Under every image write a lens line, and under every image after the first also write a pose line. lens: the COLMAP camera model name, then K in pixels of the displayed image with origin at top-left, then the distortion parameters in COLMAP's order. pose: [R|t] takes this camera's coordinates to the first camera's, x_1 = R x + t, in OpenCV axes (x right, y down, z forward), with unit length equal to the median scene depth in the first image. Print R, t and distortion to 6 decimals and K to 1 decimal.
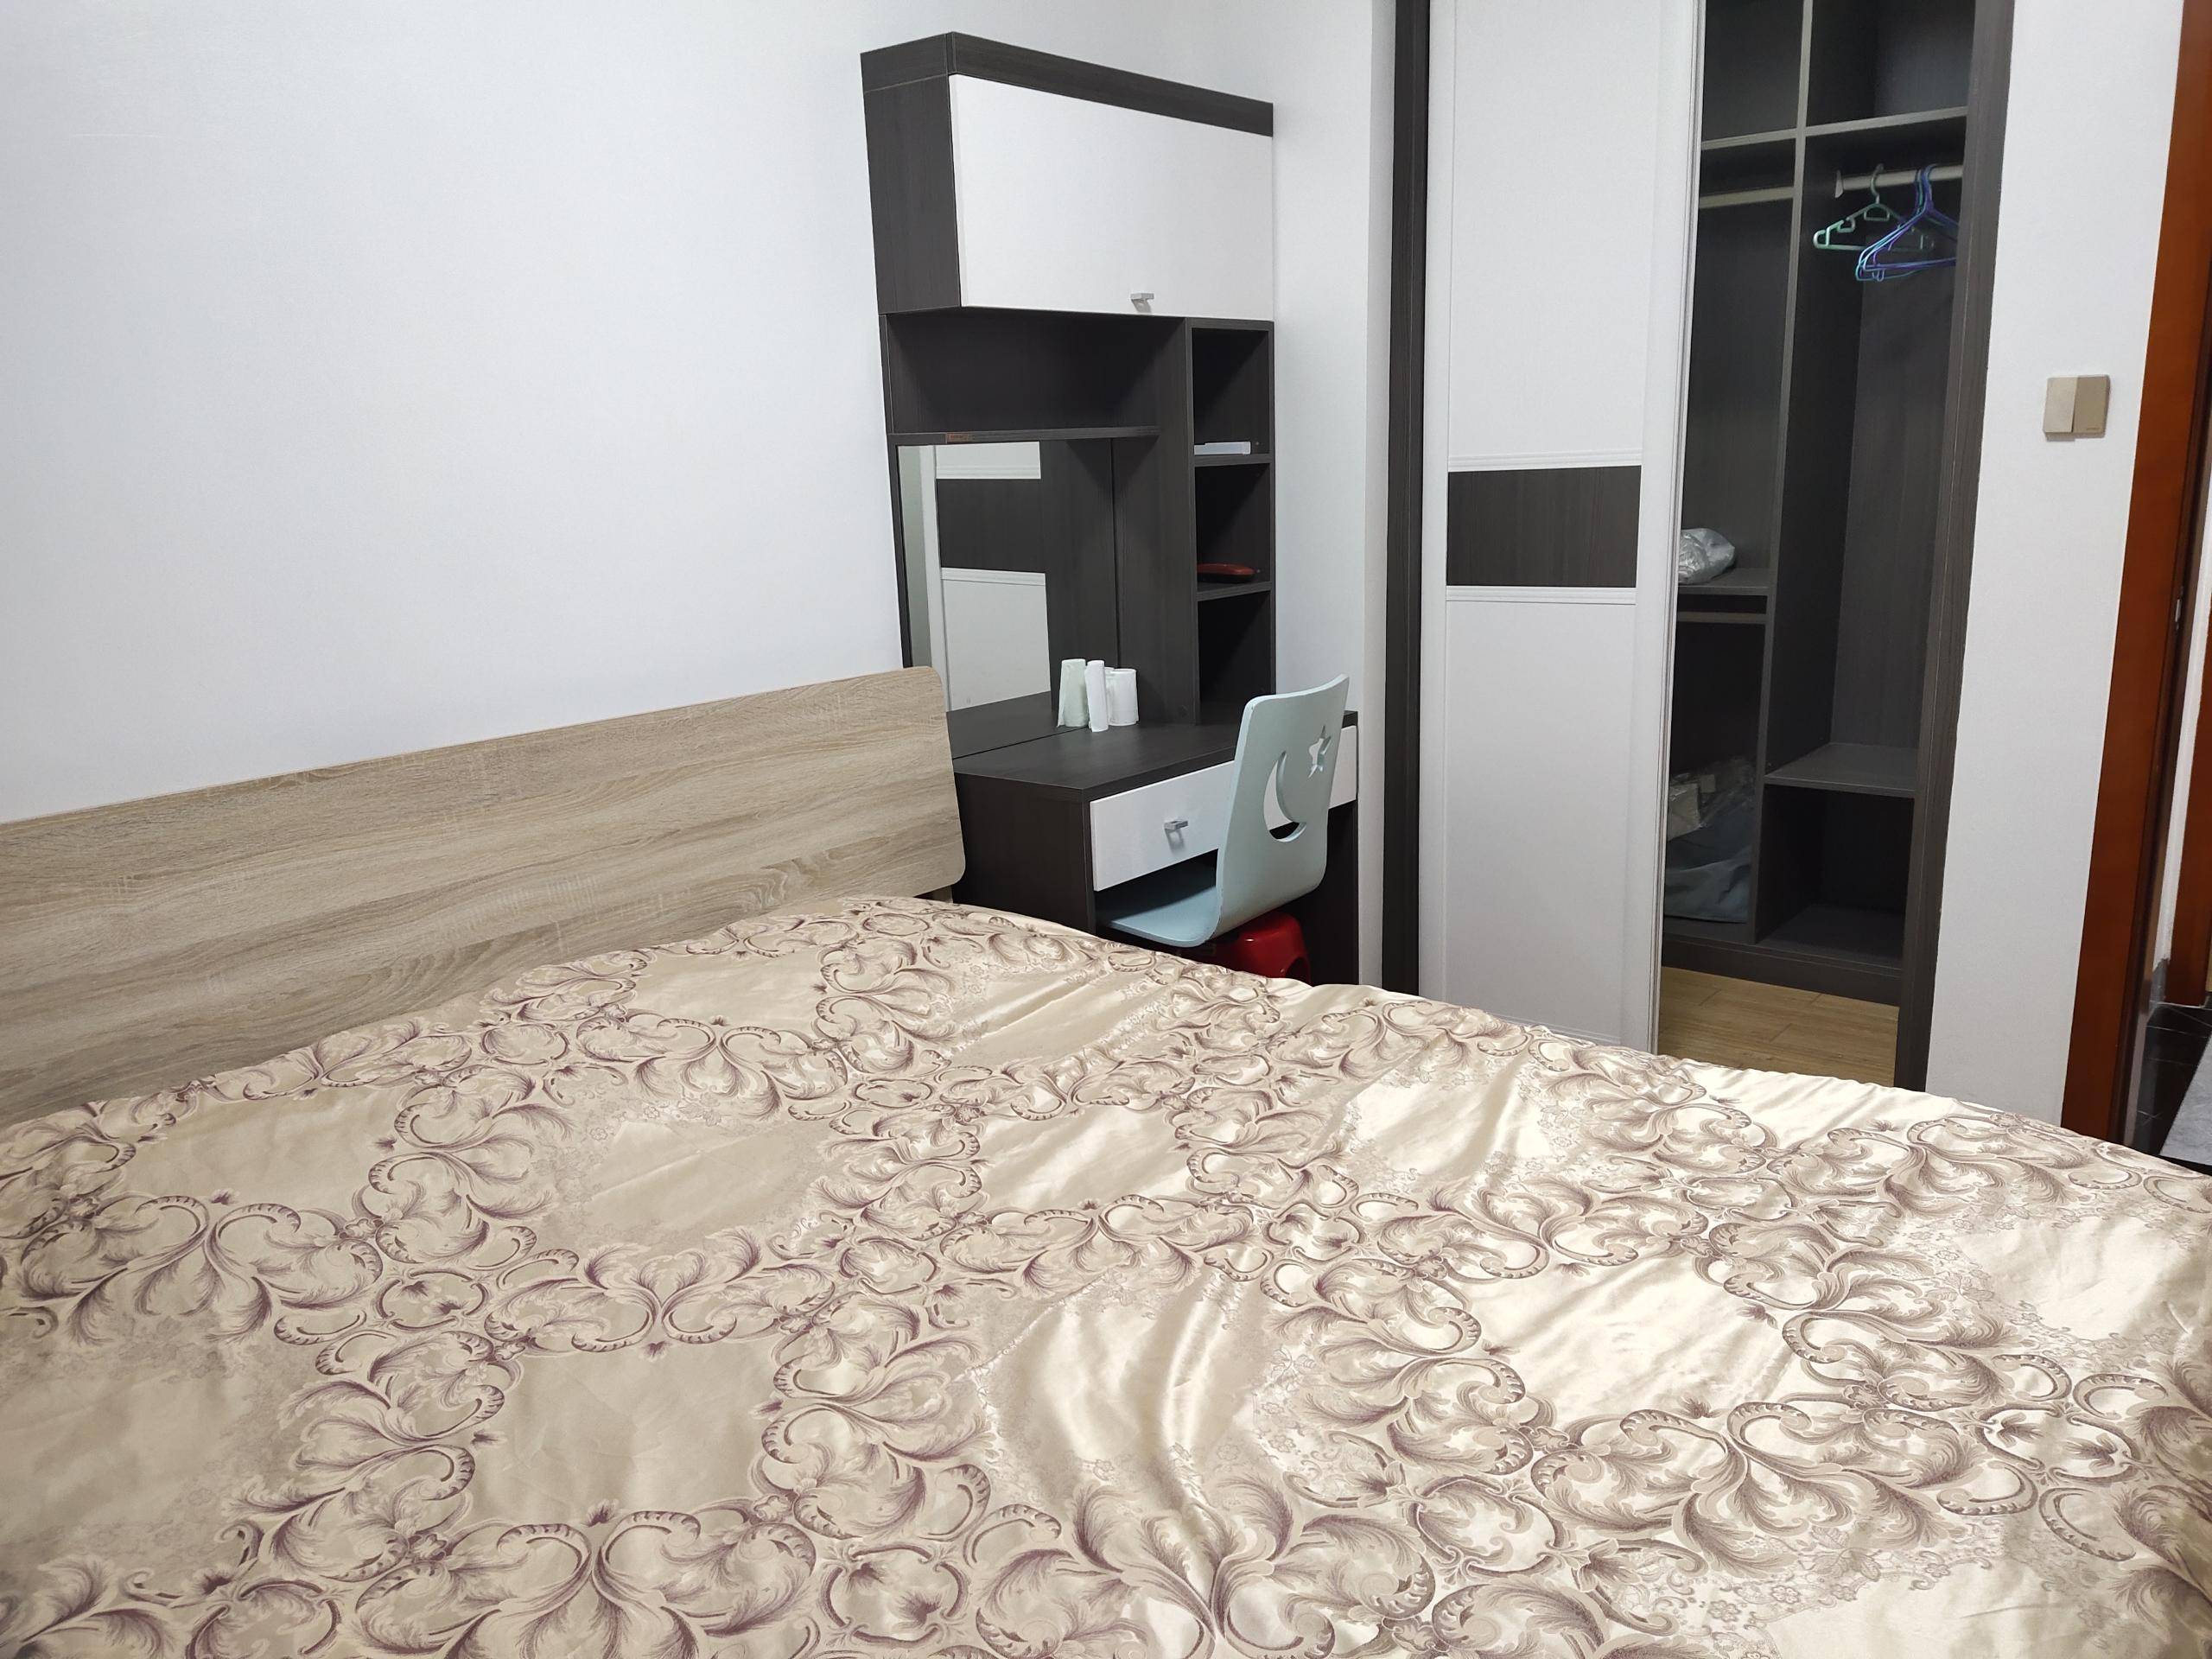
lens RADIAL K [[1647.0, 0, 1106.0], [0, 1647.0, 829.5], [0, 0, 1]] dist [0.114657, -0.133460]
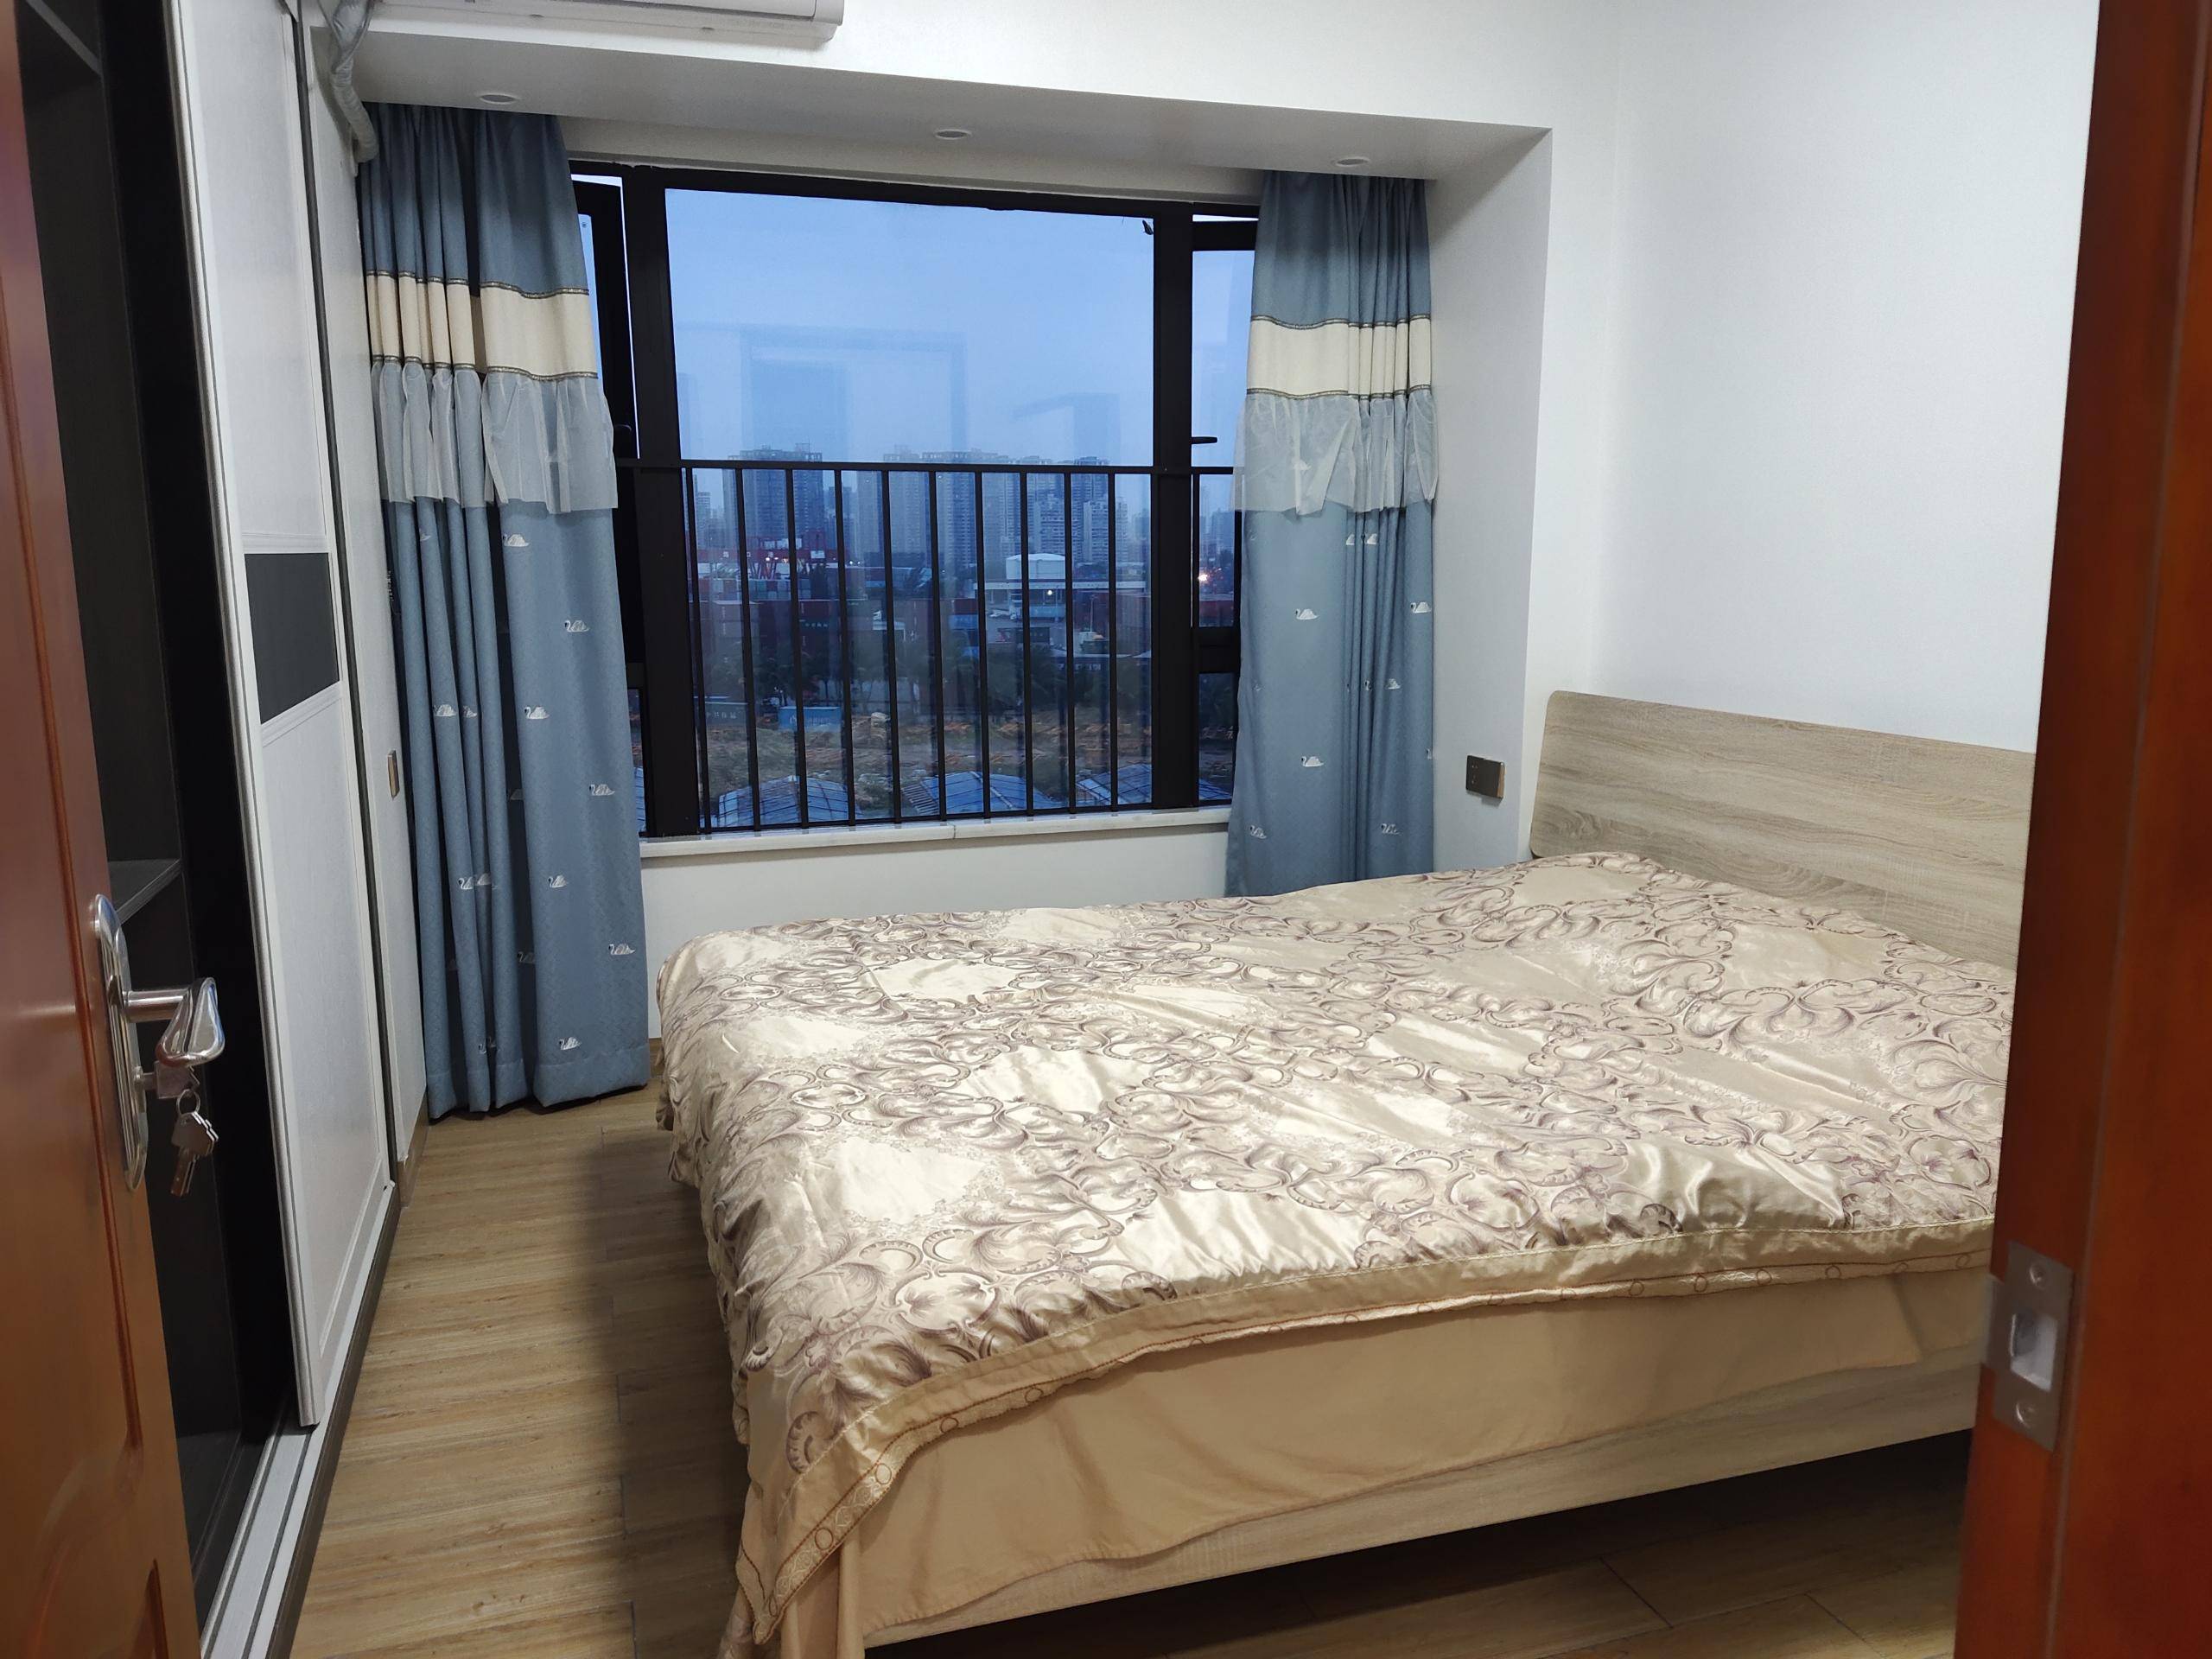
lens RADIAL K [[1647.0, 0, 1106.0], [0, 1647.0, 829.5], [0, 0, 1]] dist [0.114657, -0.133460]
pose [[-0.546708, 0.177299, -0.818337, 1.313548], [-0.169643, 0.933603, 0.315606, -0.370261], [0.819959, 0.311369, -0.480330, 1.464837]]
